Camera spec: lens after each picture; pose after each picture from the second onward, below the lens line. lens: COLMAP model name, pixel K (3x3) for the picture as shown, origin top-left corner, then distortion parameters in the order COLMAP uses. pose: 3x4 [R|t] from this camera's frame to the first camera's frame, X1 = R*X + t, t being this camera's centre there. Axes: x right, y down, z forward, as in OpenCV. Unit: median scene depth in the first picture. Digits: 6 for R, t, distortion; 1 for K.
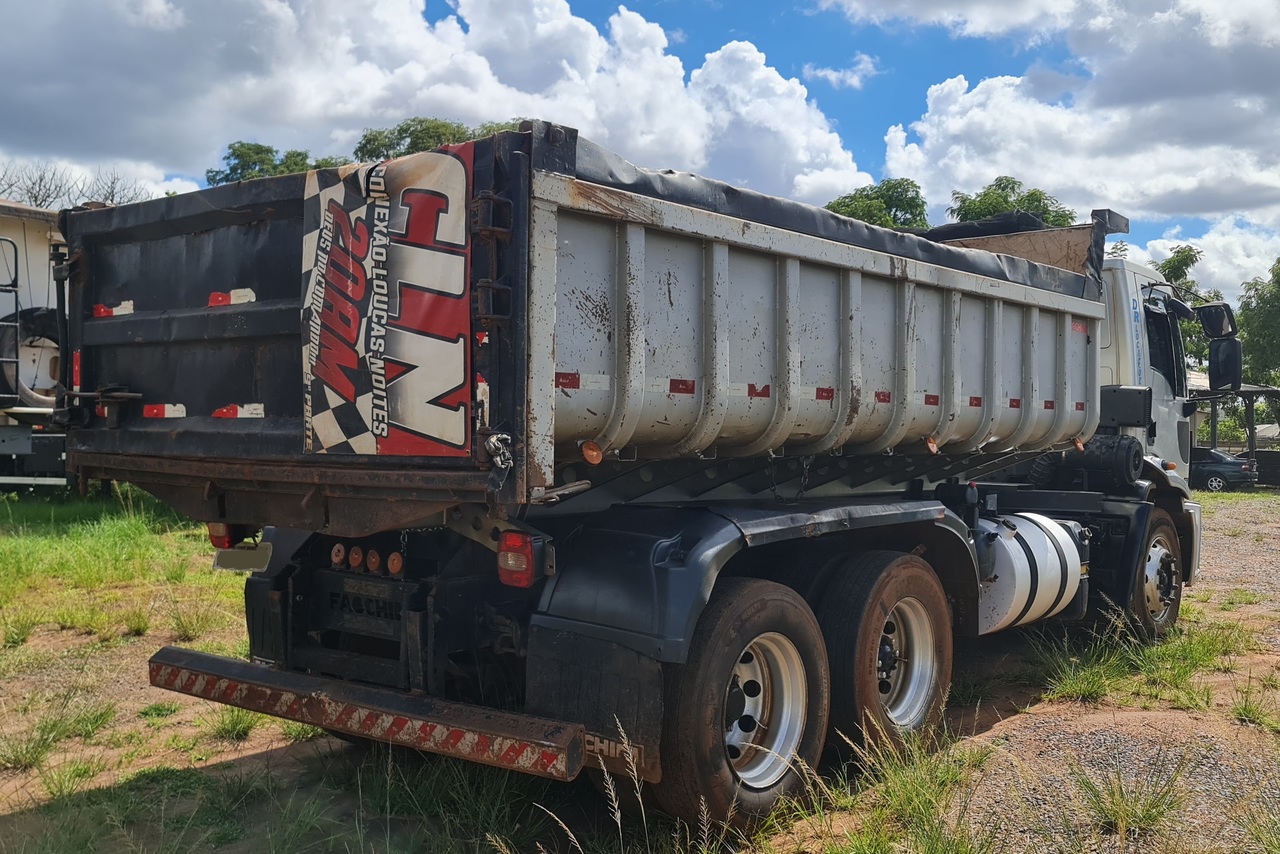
lens RADIAL K [[1272.1, 0, 650.9], [0, 1272.1, 426.8], [0, 0, 1]] dist [0.052603, 0.000000]
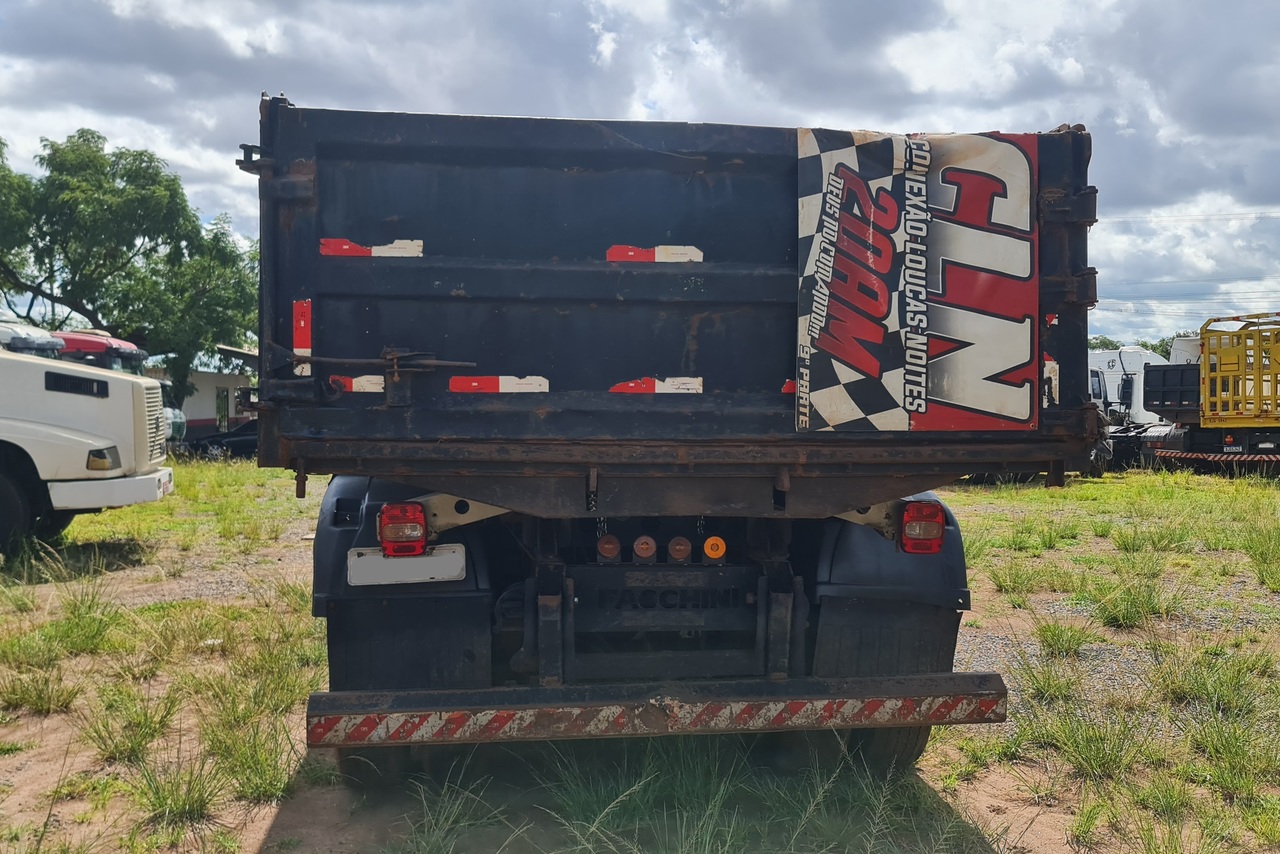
lens RADIAL K [[1272.1, 0, 655.9], [0, 1272.1, 433.6], [0, 0, 1]] dist [0.052603, 0.000000]
pose [[0.695576, -0.023434, 0.718070, -1.052114], [0.002780, 0.999548, 0.029928, -0.006181], [-0.718447, -0.018821, 0.695327, 0.444978]]
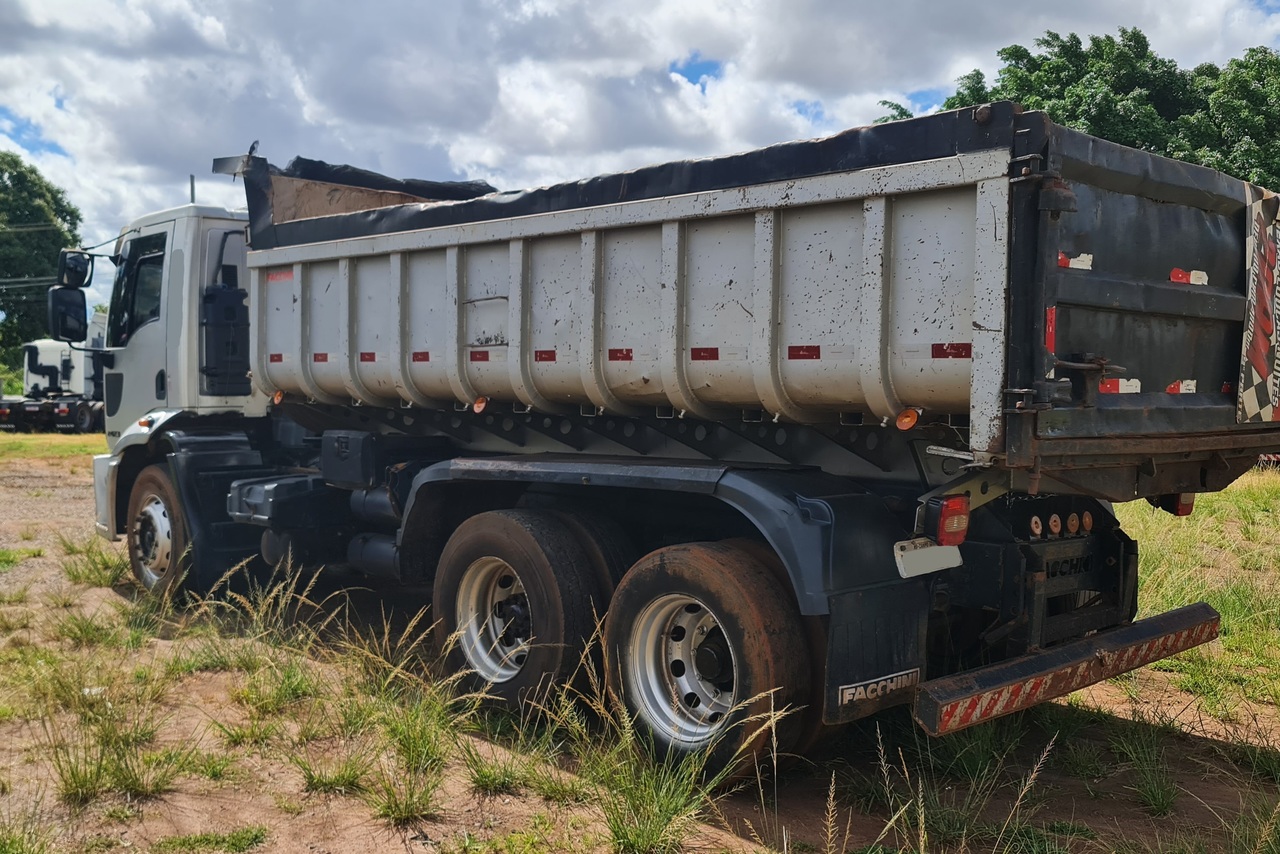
lens RADIAL K [[1272.1, 0, 688.2], [0, 1272.1, 438.7], [0, 0, 1]] dist [0.052603, 0.000000]
pose [[0.102560, -0.053138, 0.993307, -1.561617], [-0.010405, 0.998460, 0.054488, -0.025344], [-0.994672, -0.015924, 0.101849, 1.439846]]
